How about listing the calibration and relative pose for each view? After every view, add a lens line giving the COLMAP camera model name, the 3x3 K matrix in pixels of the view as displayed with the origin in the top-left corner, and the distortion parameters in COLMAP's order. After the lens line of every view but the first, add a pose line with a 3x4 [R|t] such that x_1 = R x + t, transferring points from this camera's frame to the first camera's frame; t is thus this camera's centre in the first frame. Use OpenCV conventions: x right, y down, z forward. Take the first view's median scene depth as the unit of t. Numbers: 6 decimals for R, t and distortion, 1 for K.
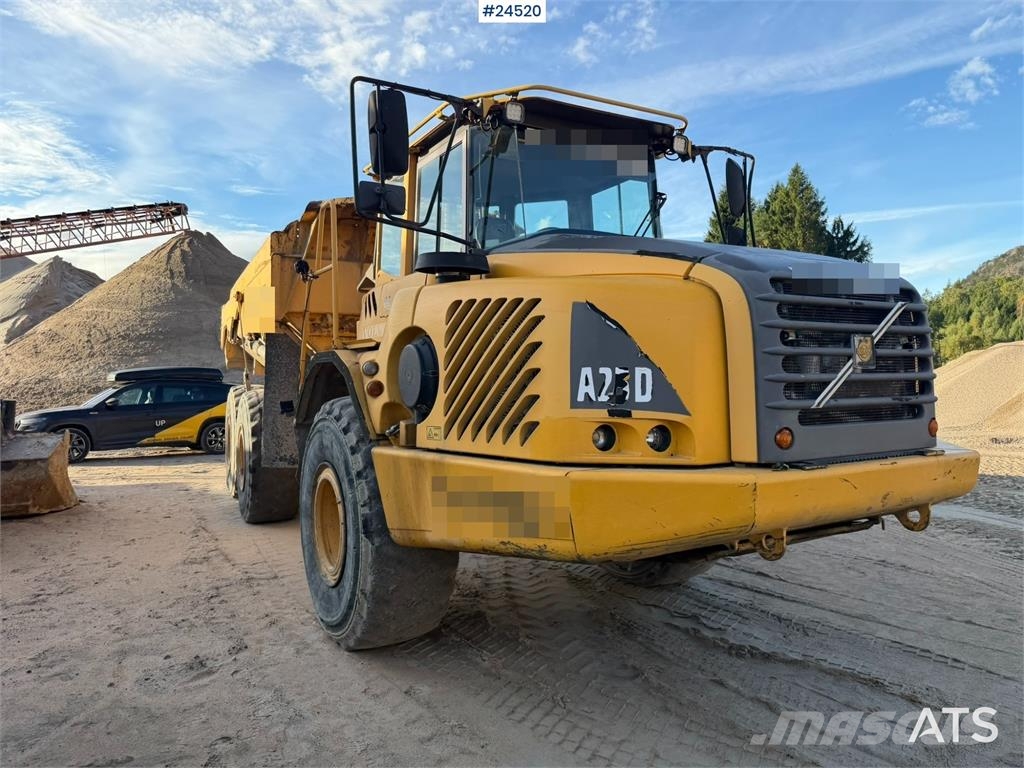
lens RADIAL K [[730.1, 0, 518.9], [0, 730.1, 380.2], [0, 0, 1]] dist [0.010795, -0.010352]
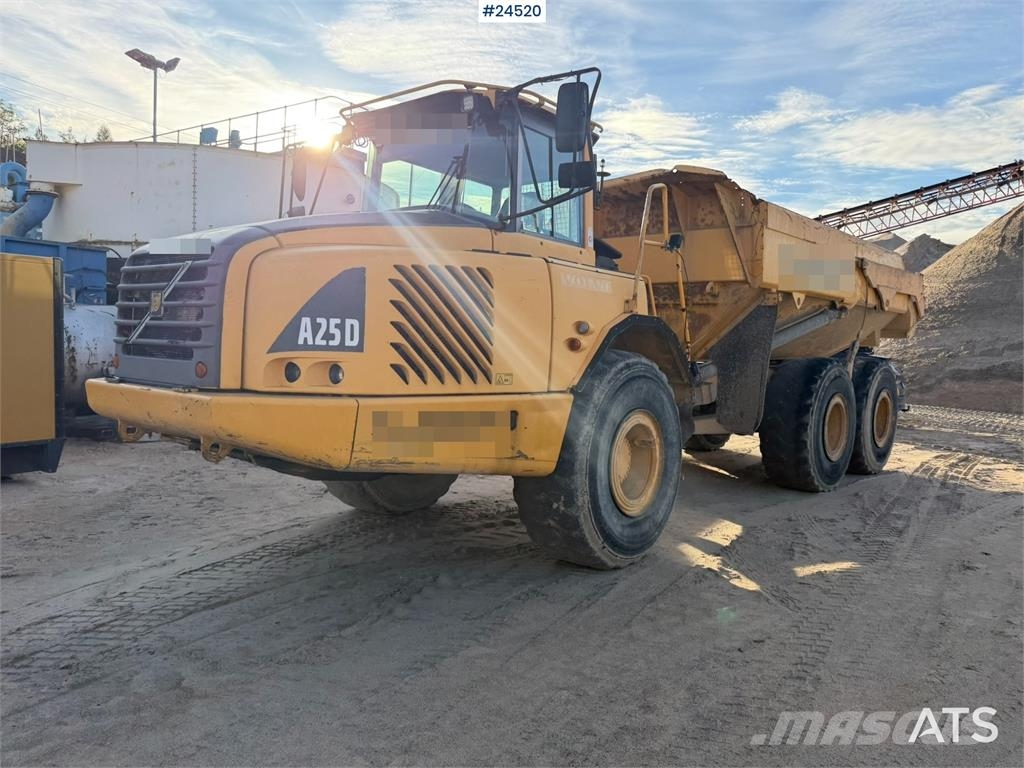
lens RADIAL K [[714.0, 0, 509.2], [0, 714.0, 377.8], [0, 0, 1]] dist [0.047777, -0.046617]
pose [[0.347493, 0.072939, -0.934841, 1.411167], [-0.044717, 0.997125, 0.061177, -0.010256], [0.936616, 0.020545, 0.349756, 0.847052]]
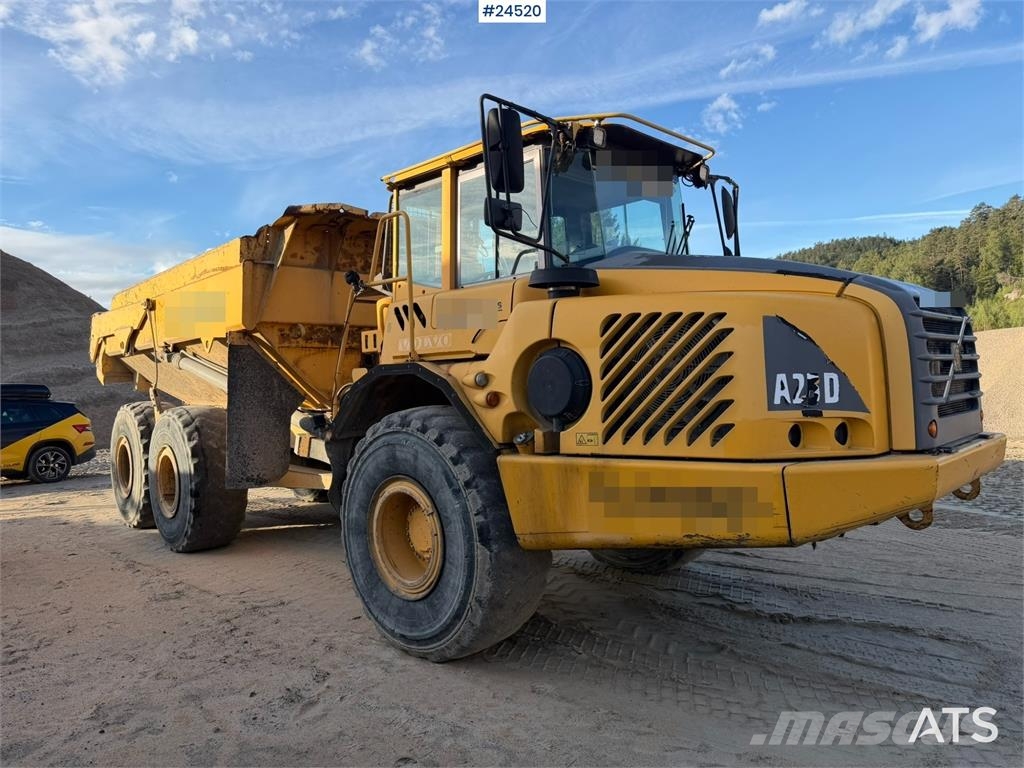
lens RADIAL K [[728.9, 0, 519.0], [0, 728.9, 386.2], [0, 0, 1]] dist [0.015196, -0.014065]
pose [[0.961608, -0.025309, 0.273257, -0.435723], [0.025547, 0.999670, 0.002686, -0.008529], [-0.273235, 0.004398, 0.961937, 0.007715]]
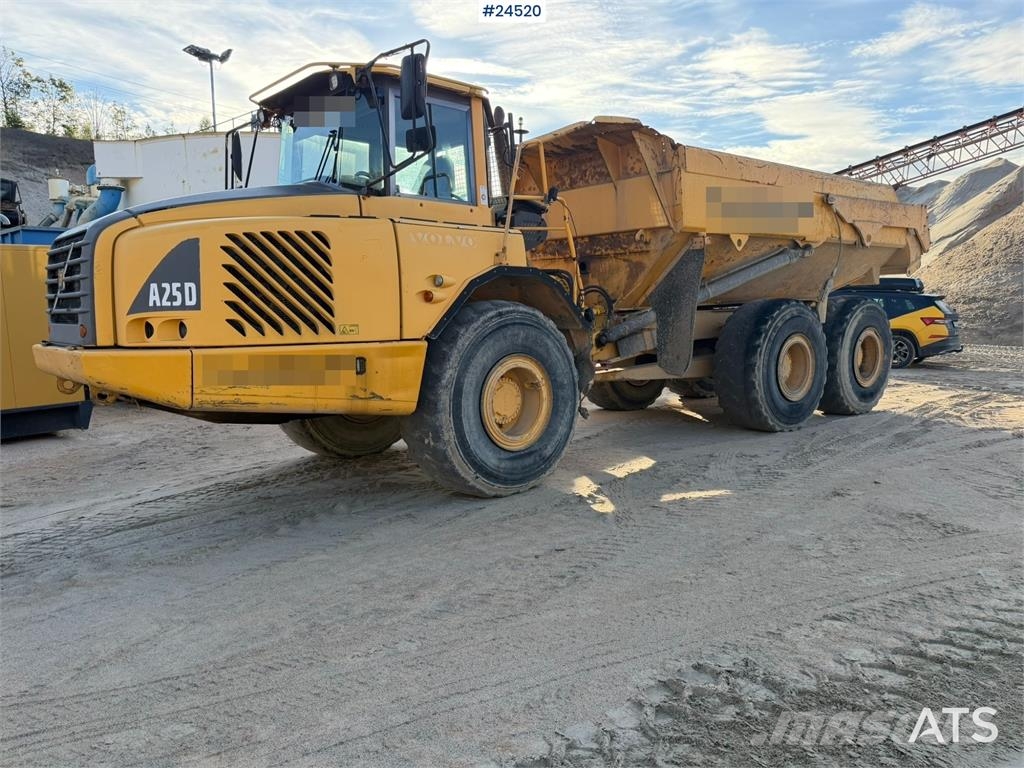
lens RADIAL K [[713.3, 0, 503.9], [0, 713.3, 388.6], [0, 0, 1]] dist [0.018472, -0.010023]
pose [[0.206692, 0.126504, -0.970193, 1.644686], [0.007634, 0.991367, 0.130891, 0.000061], [0.978376, -0.034461, 0.203942, 1.201670]]
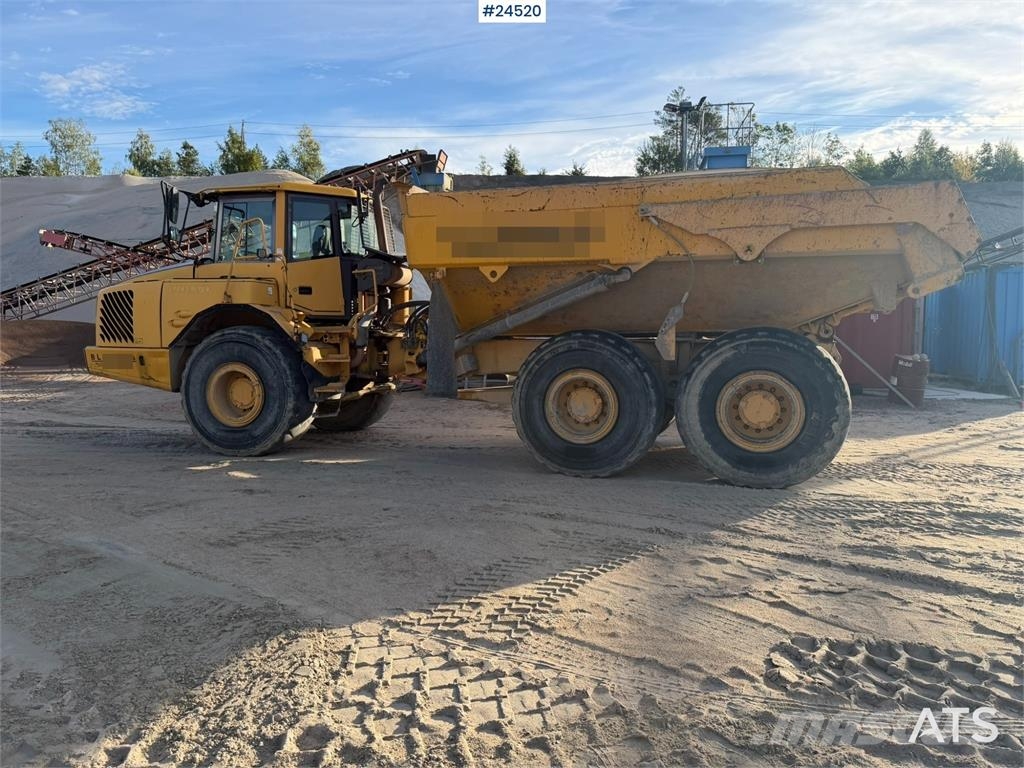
lens RADIAL K [[736.7, 0, 511.0], [0, 736.7, 368.4], [0, 0, 1]] dist [0.090394, -0.096341]
pose [[-0.700111, 0.048123, -0.712411, 1.289497], [0.003182, 0.997927, 0.064283, -0.003865], [0.714027, 0.042738, -0.698812, 3.586201]]
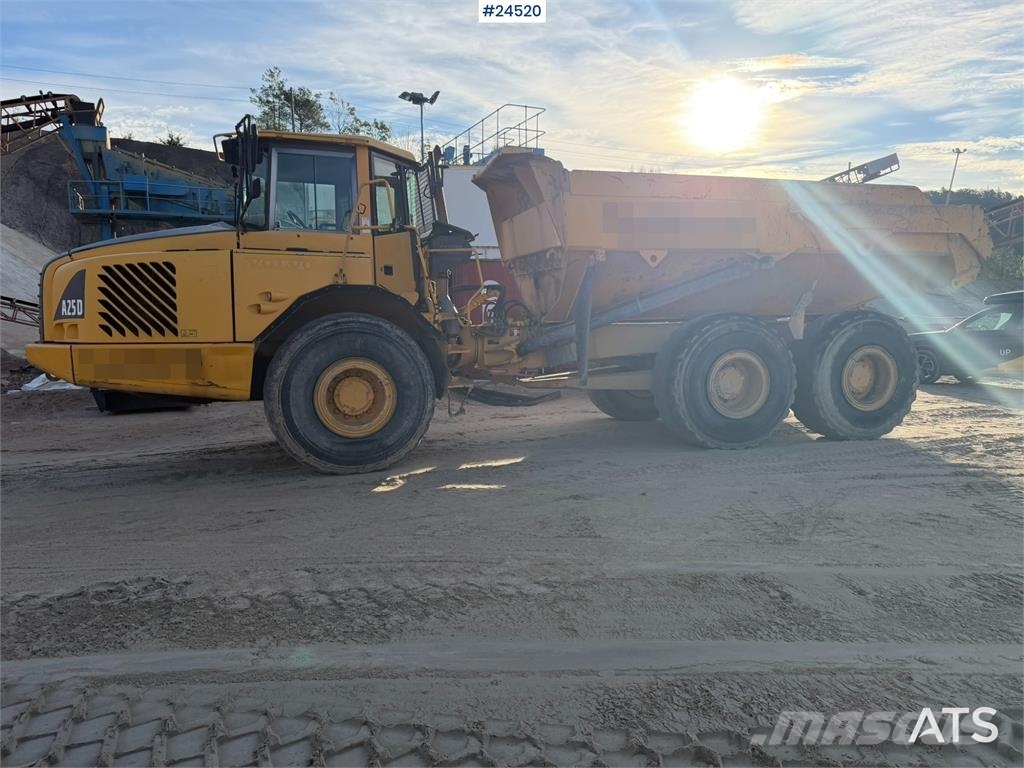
lens RADIAL K [[730.1, 0, 518.9], [0, 730.1, 380.2], [0, 0, 1]] dist [0.010795, -0.010352]
pose [[-0.181366, 0.099319, -0.978388, 1.905667], [0.004257, 0.994957, 0.100212, -0.001247], [0.983406, 0.014010, -0.180874, 2.188556]]
